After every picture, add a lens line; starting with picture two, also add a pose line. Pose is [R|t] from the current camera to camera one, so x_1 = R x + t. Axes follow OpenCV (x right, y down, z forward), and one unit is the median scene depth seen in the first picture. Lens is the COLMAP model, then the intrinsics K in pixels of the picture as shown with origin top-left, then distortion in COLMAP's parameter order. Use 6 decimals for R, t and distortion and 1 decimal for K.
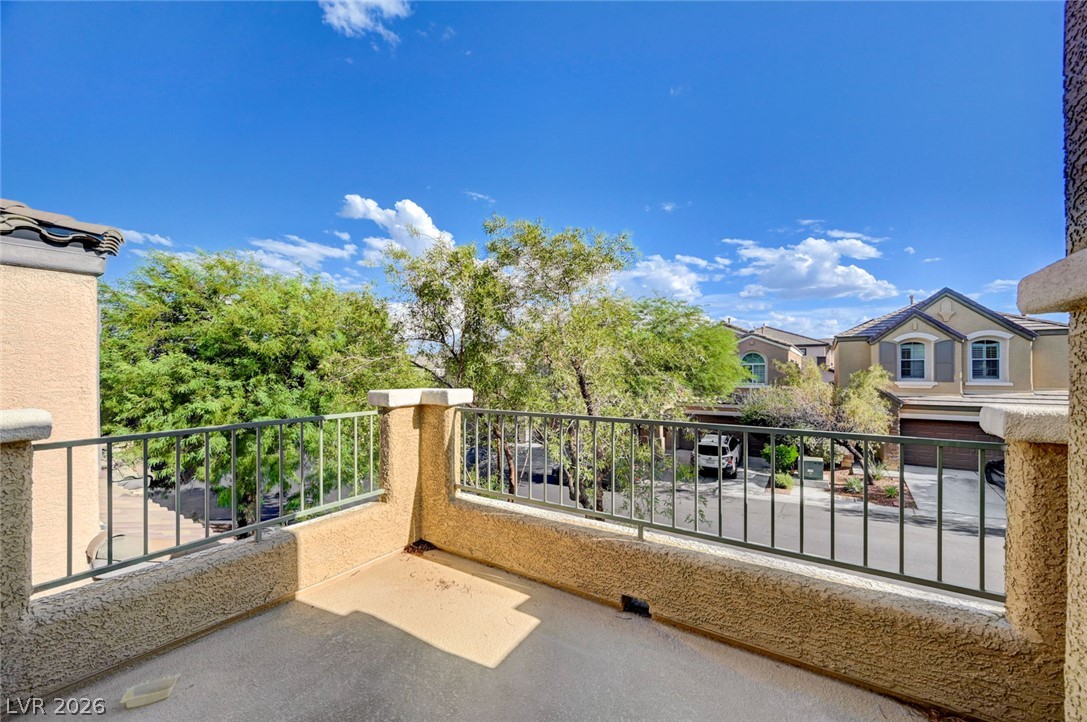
lens RADIAL K [[431.5, 0, 553.5], [0, 431.5, 372.1], [0, 0, 1]] dist [0.001829, 0.000288]
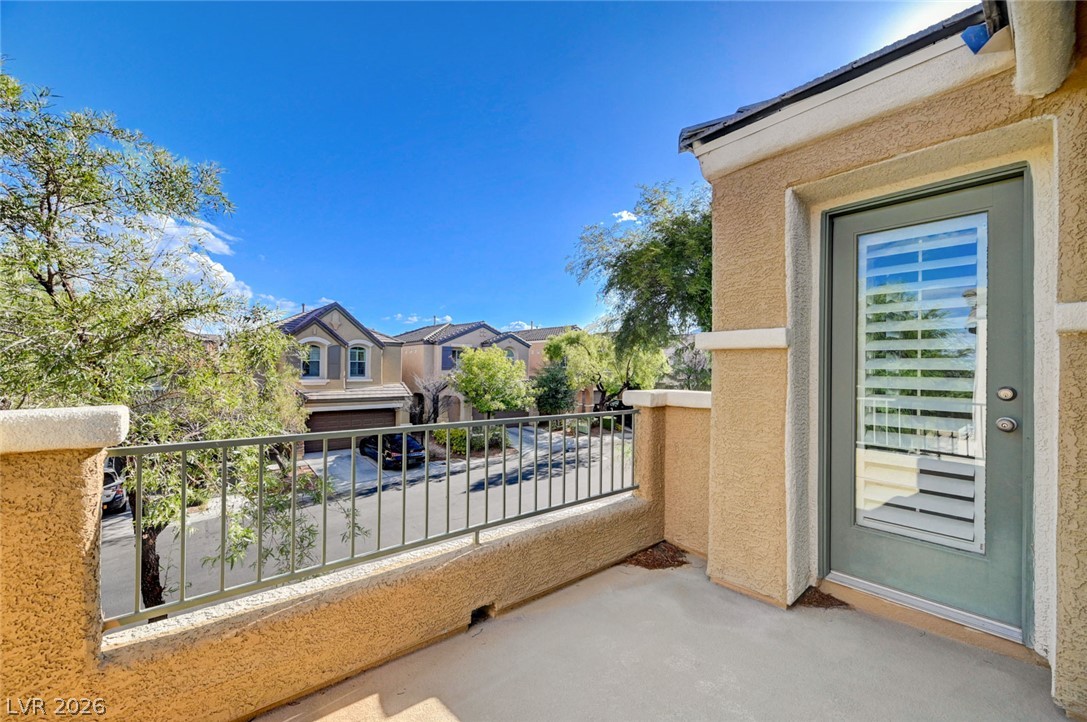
lens RADIAL K [[431.5, 0, 549.6], [0, 431.5, 365.3], [0, 0, 1]] dist [0.001829, 0.000288]
pose [[0.287052, 0.018657, 0.957733, -0.095521], [-0.007655, 0.999823, -0.017183, -0.000487], [-0.957884, -0.002399, 0.287144, 0.077330]]
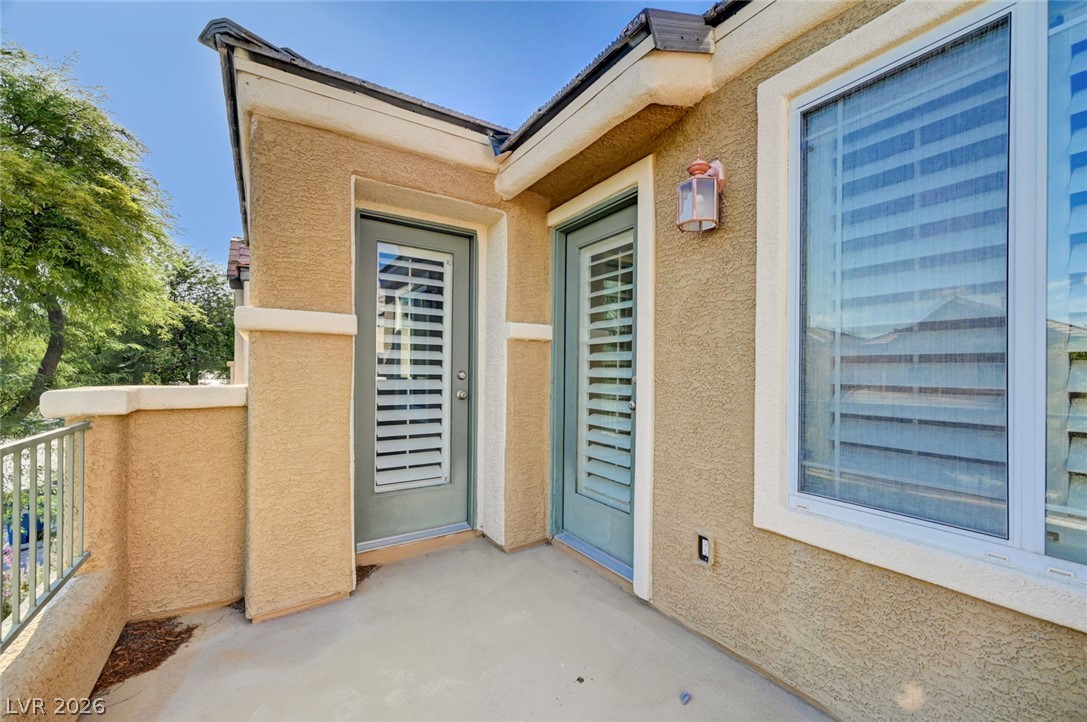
lens RADIAL K [[431.5, 0, 540.1], [0, 431.5, 365.7], [0, 0, 1]] dist [0.001829, 0.000288]
pose [[-0.906209, 0.000061, 0.422830, -0.053008], [-0.002871, 0.999976, -0.006297, 0.001475], [-0.422820, -0.006920, -0.906187, 0.145361]]
